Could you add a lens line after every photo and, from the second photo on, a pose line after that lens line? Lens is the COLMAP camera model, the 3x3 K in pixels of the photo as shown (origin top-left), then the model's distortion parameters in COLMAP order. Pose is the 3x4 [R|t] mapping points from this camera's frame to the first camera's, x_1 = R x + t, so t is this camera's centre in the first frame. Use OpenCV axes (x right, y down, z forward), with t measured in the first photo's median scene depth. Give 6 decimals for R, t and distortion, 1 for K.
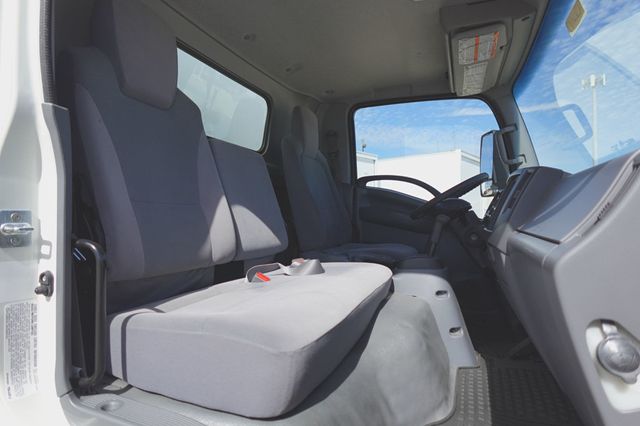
lens RADIAL K [[360.8, 0, 320.0], [0, 360.8, 213.0], [0, 0, 1]] dist [0.000057, 0.000560]
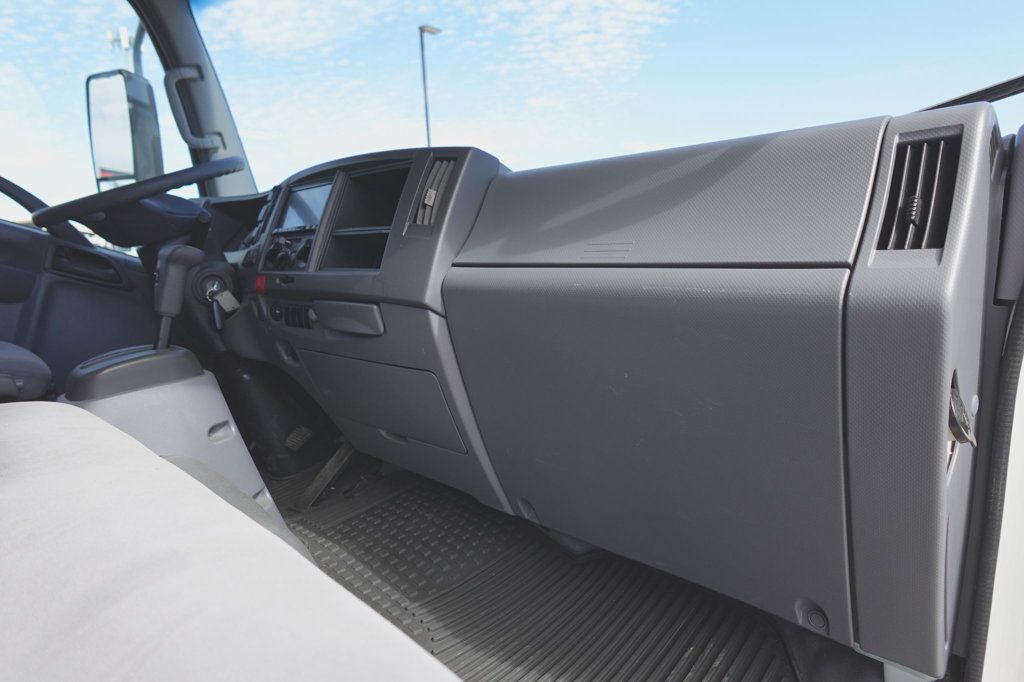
lens RADIAL K [[577.3, 0, 512.0], [0, 577.3, 341.0], [0, 0, 1]] dist [0.000057, 0.000560]
pose [[0.349349, -0.156001, 0.923915, -0.107977], [0.021900, 0.987133, 0.158394, 0.013304], [-0.936737, -0.035101, 0.348270, 0.300131]]
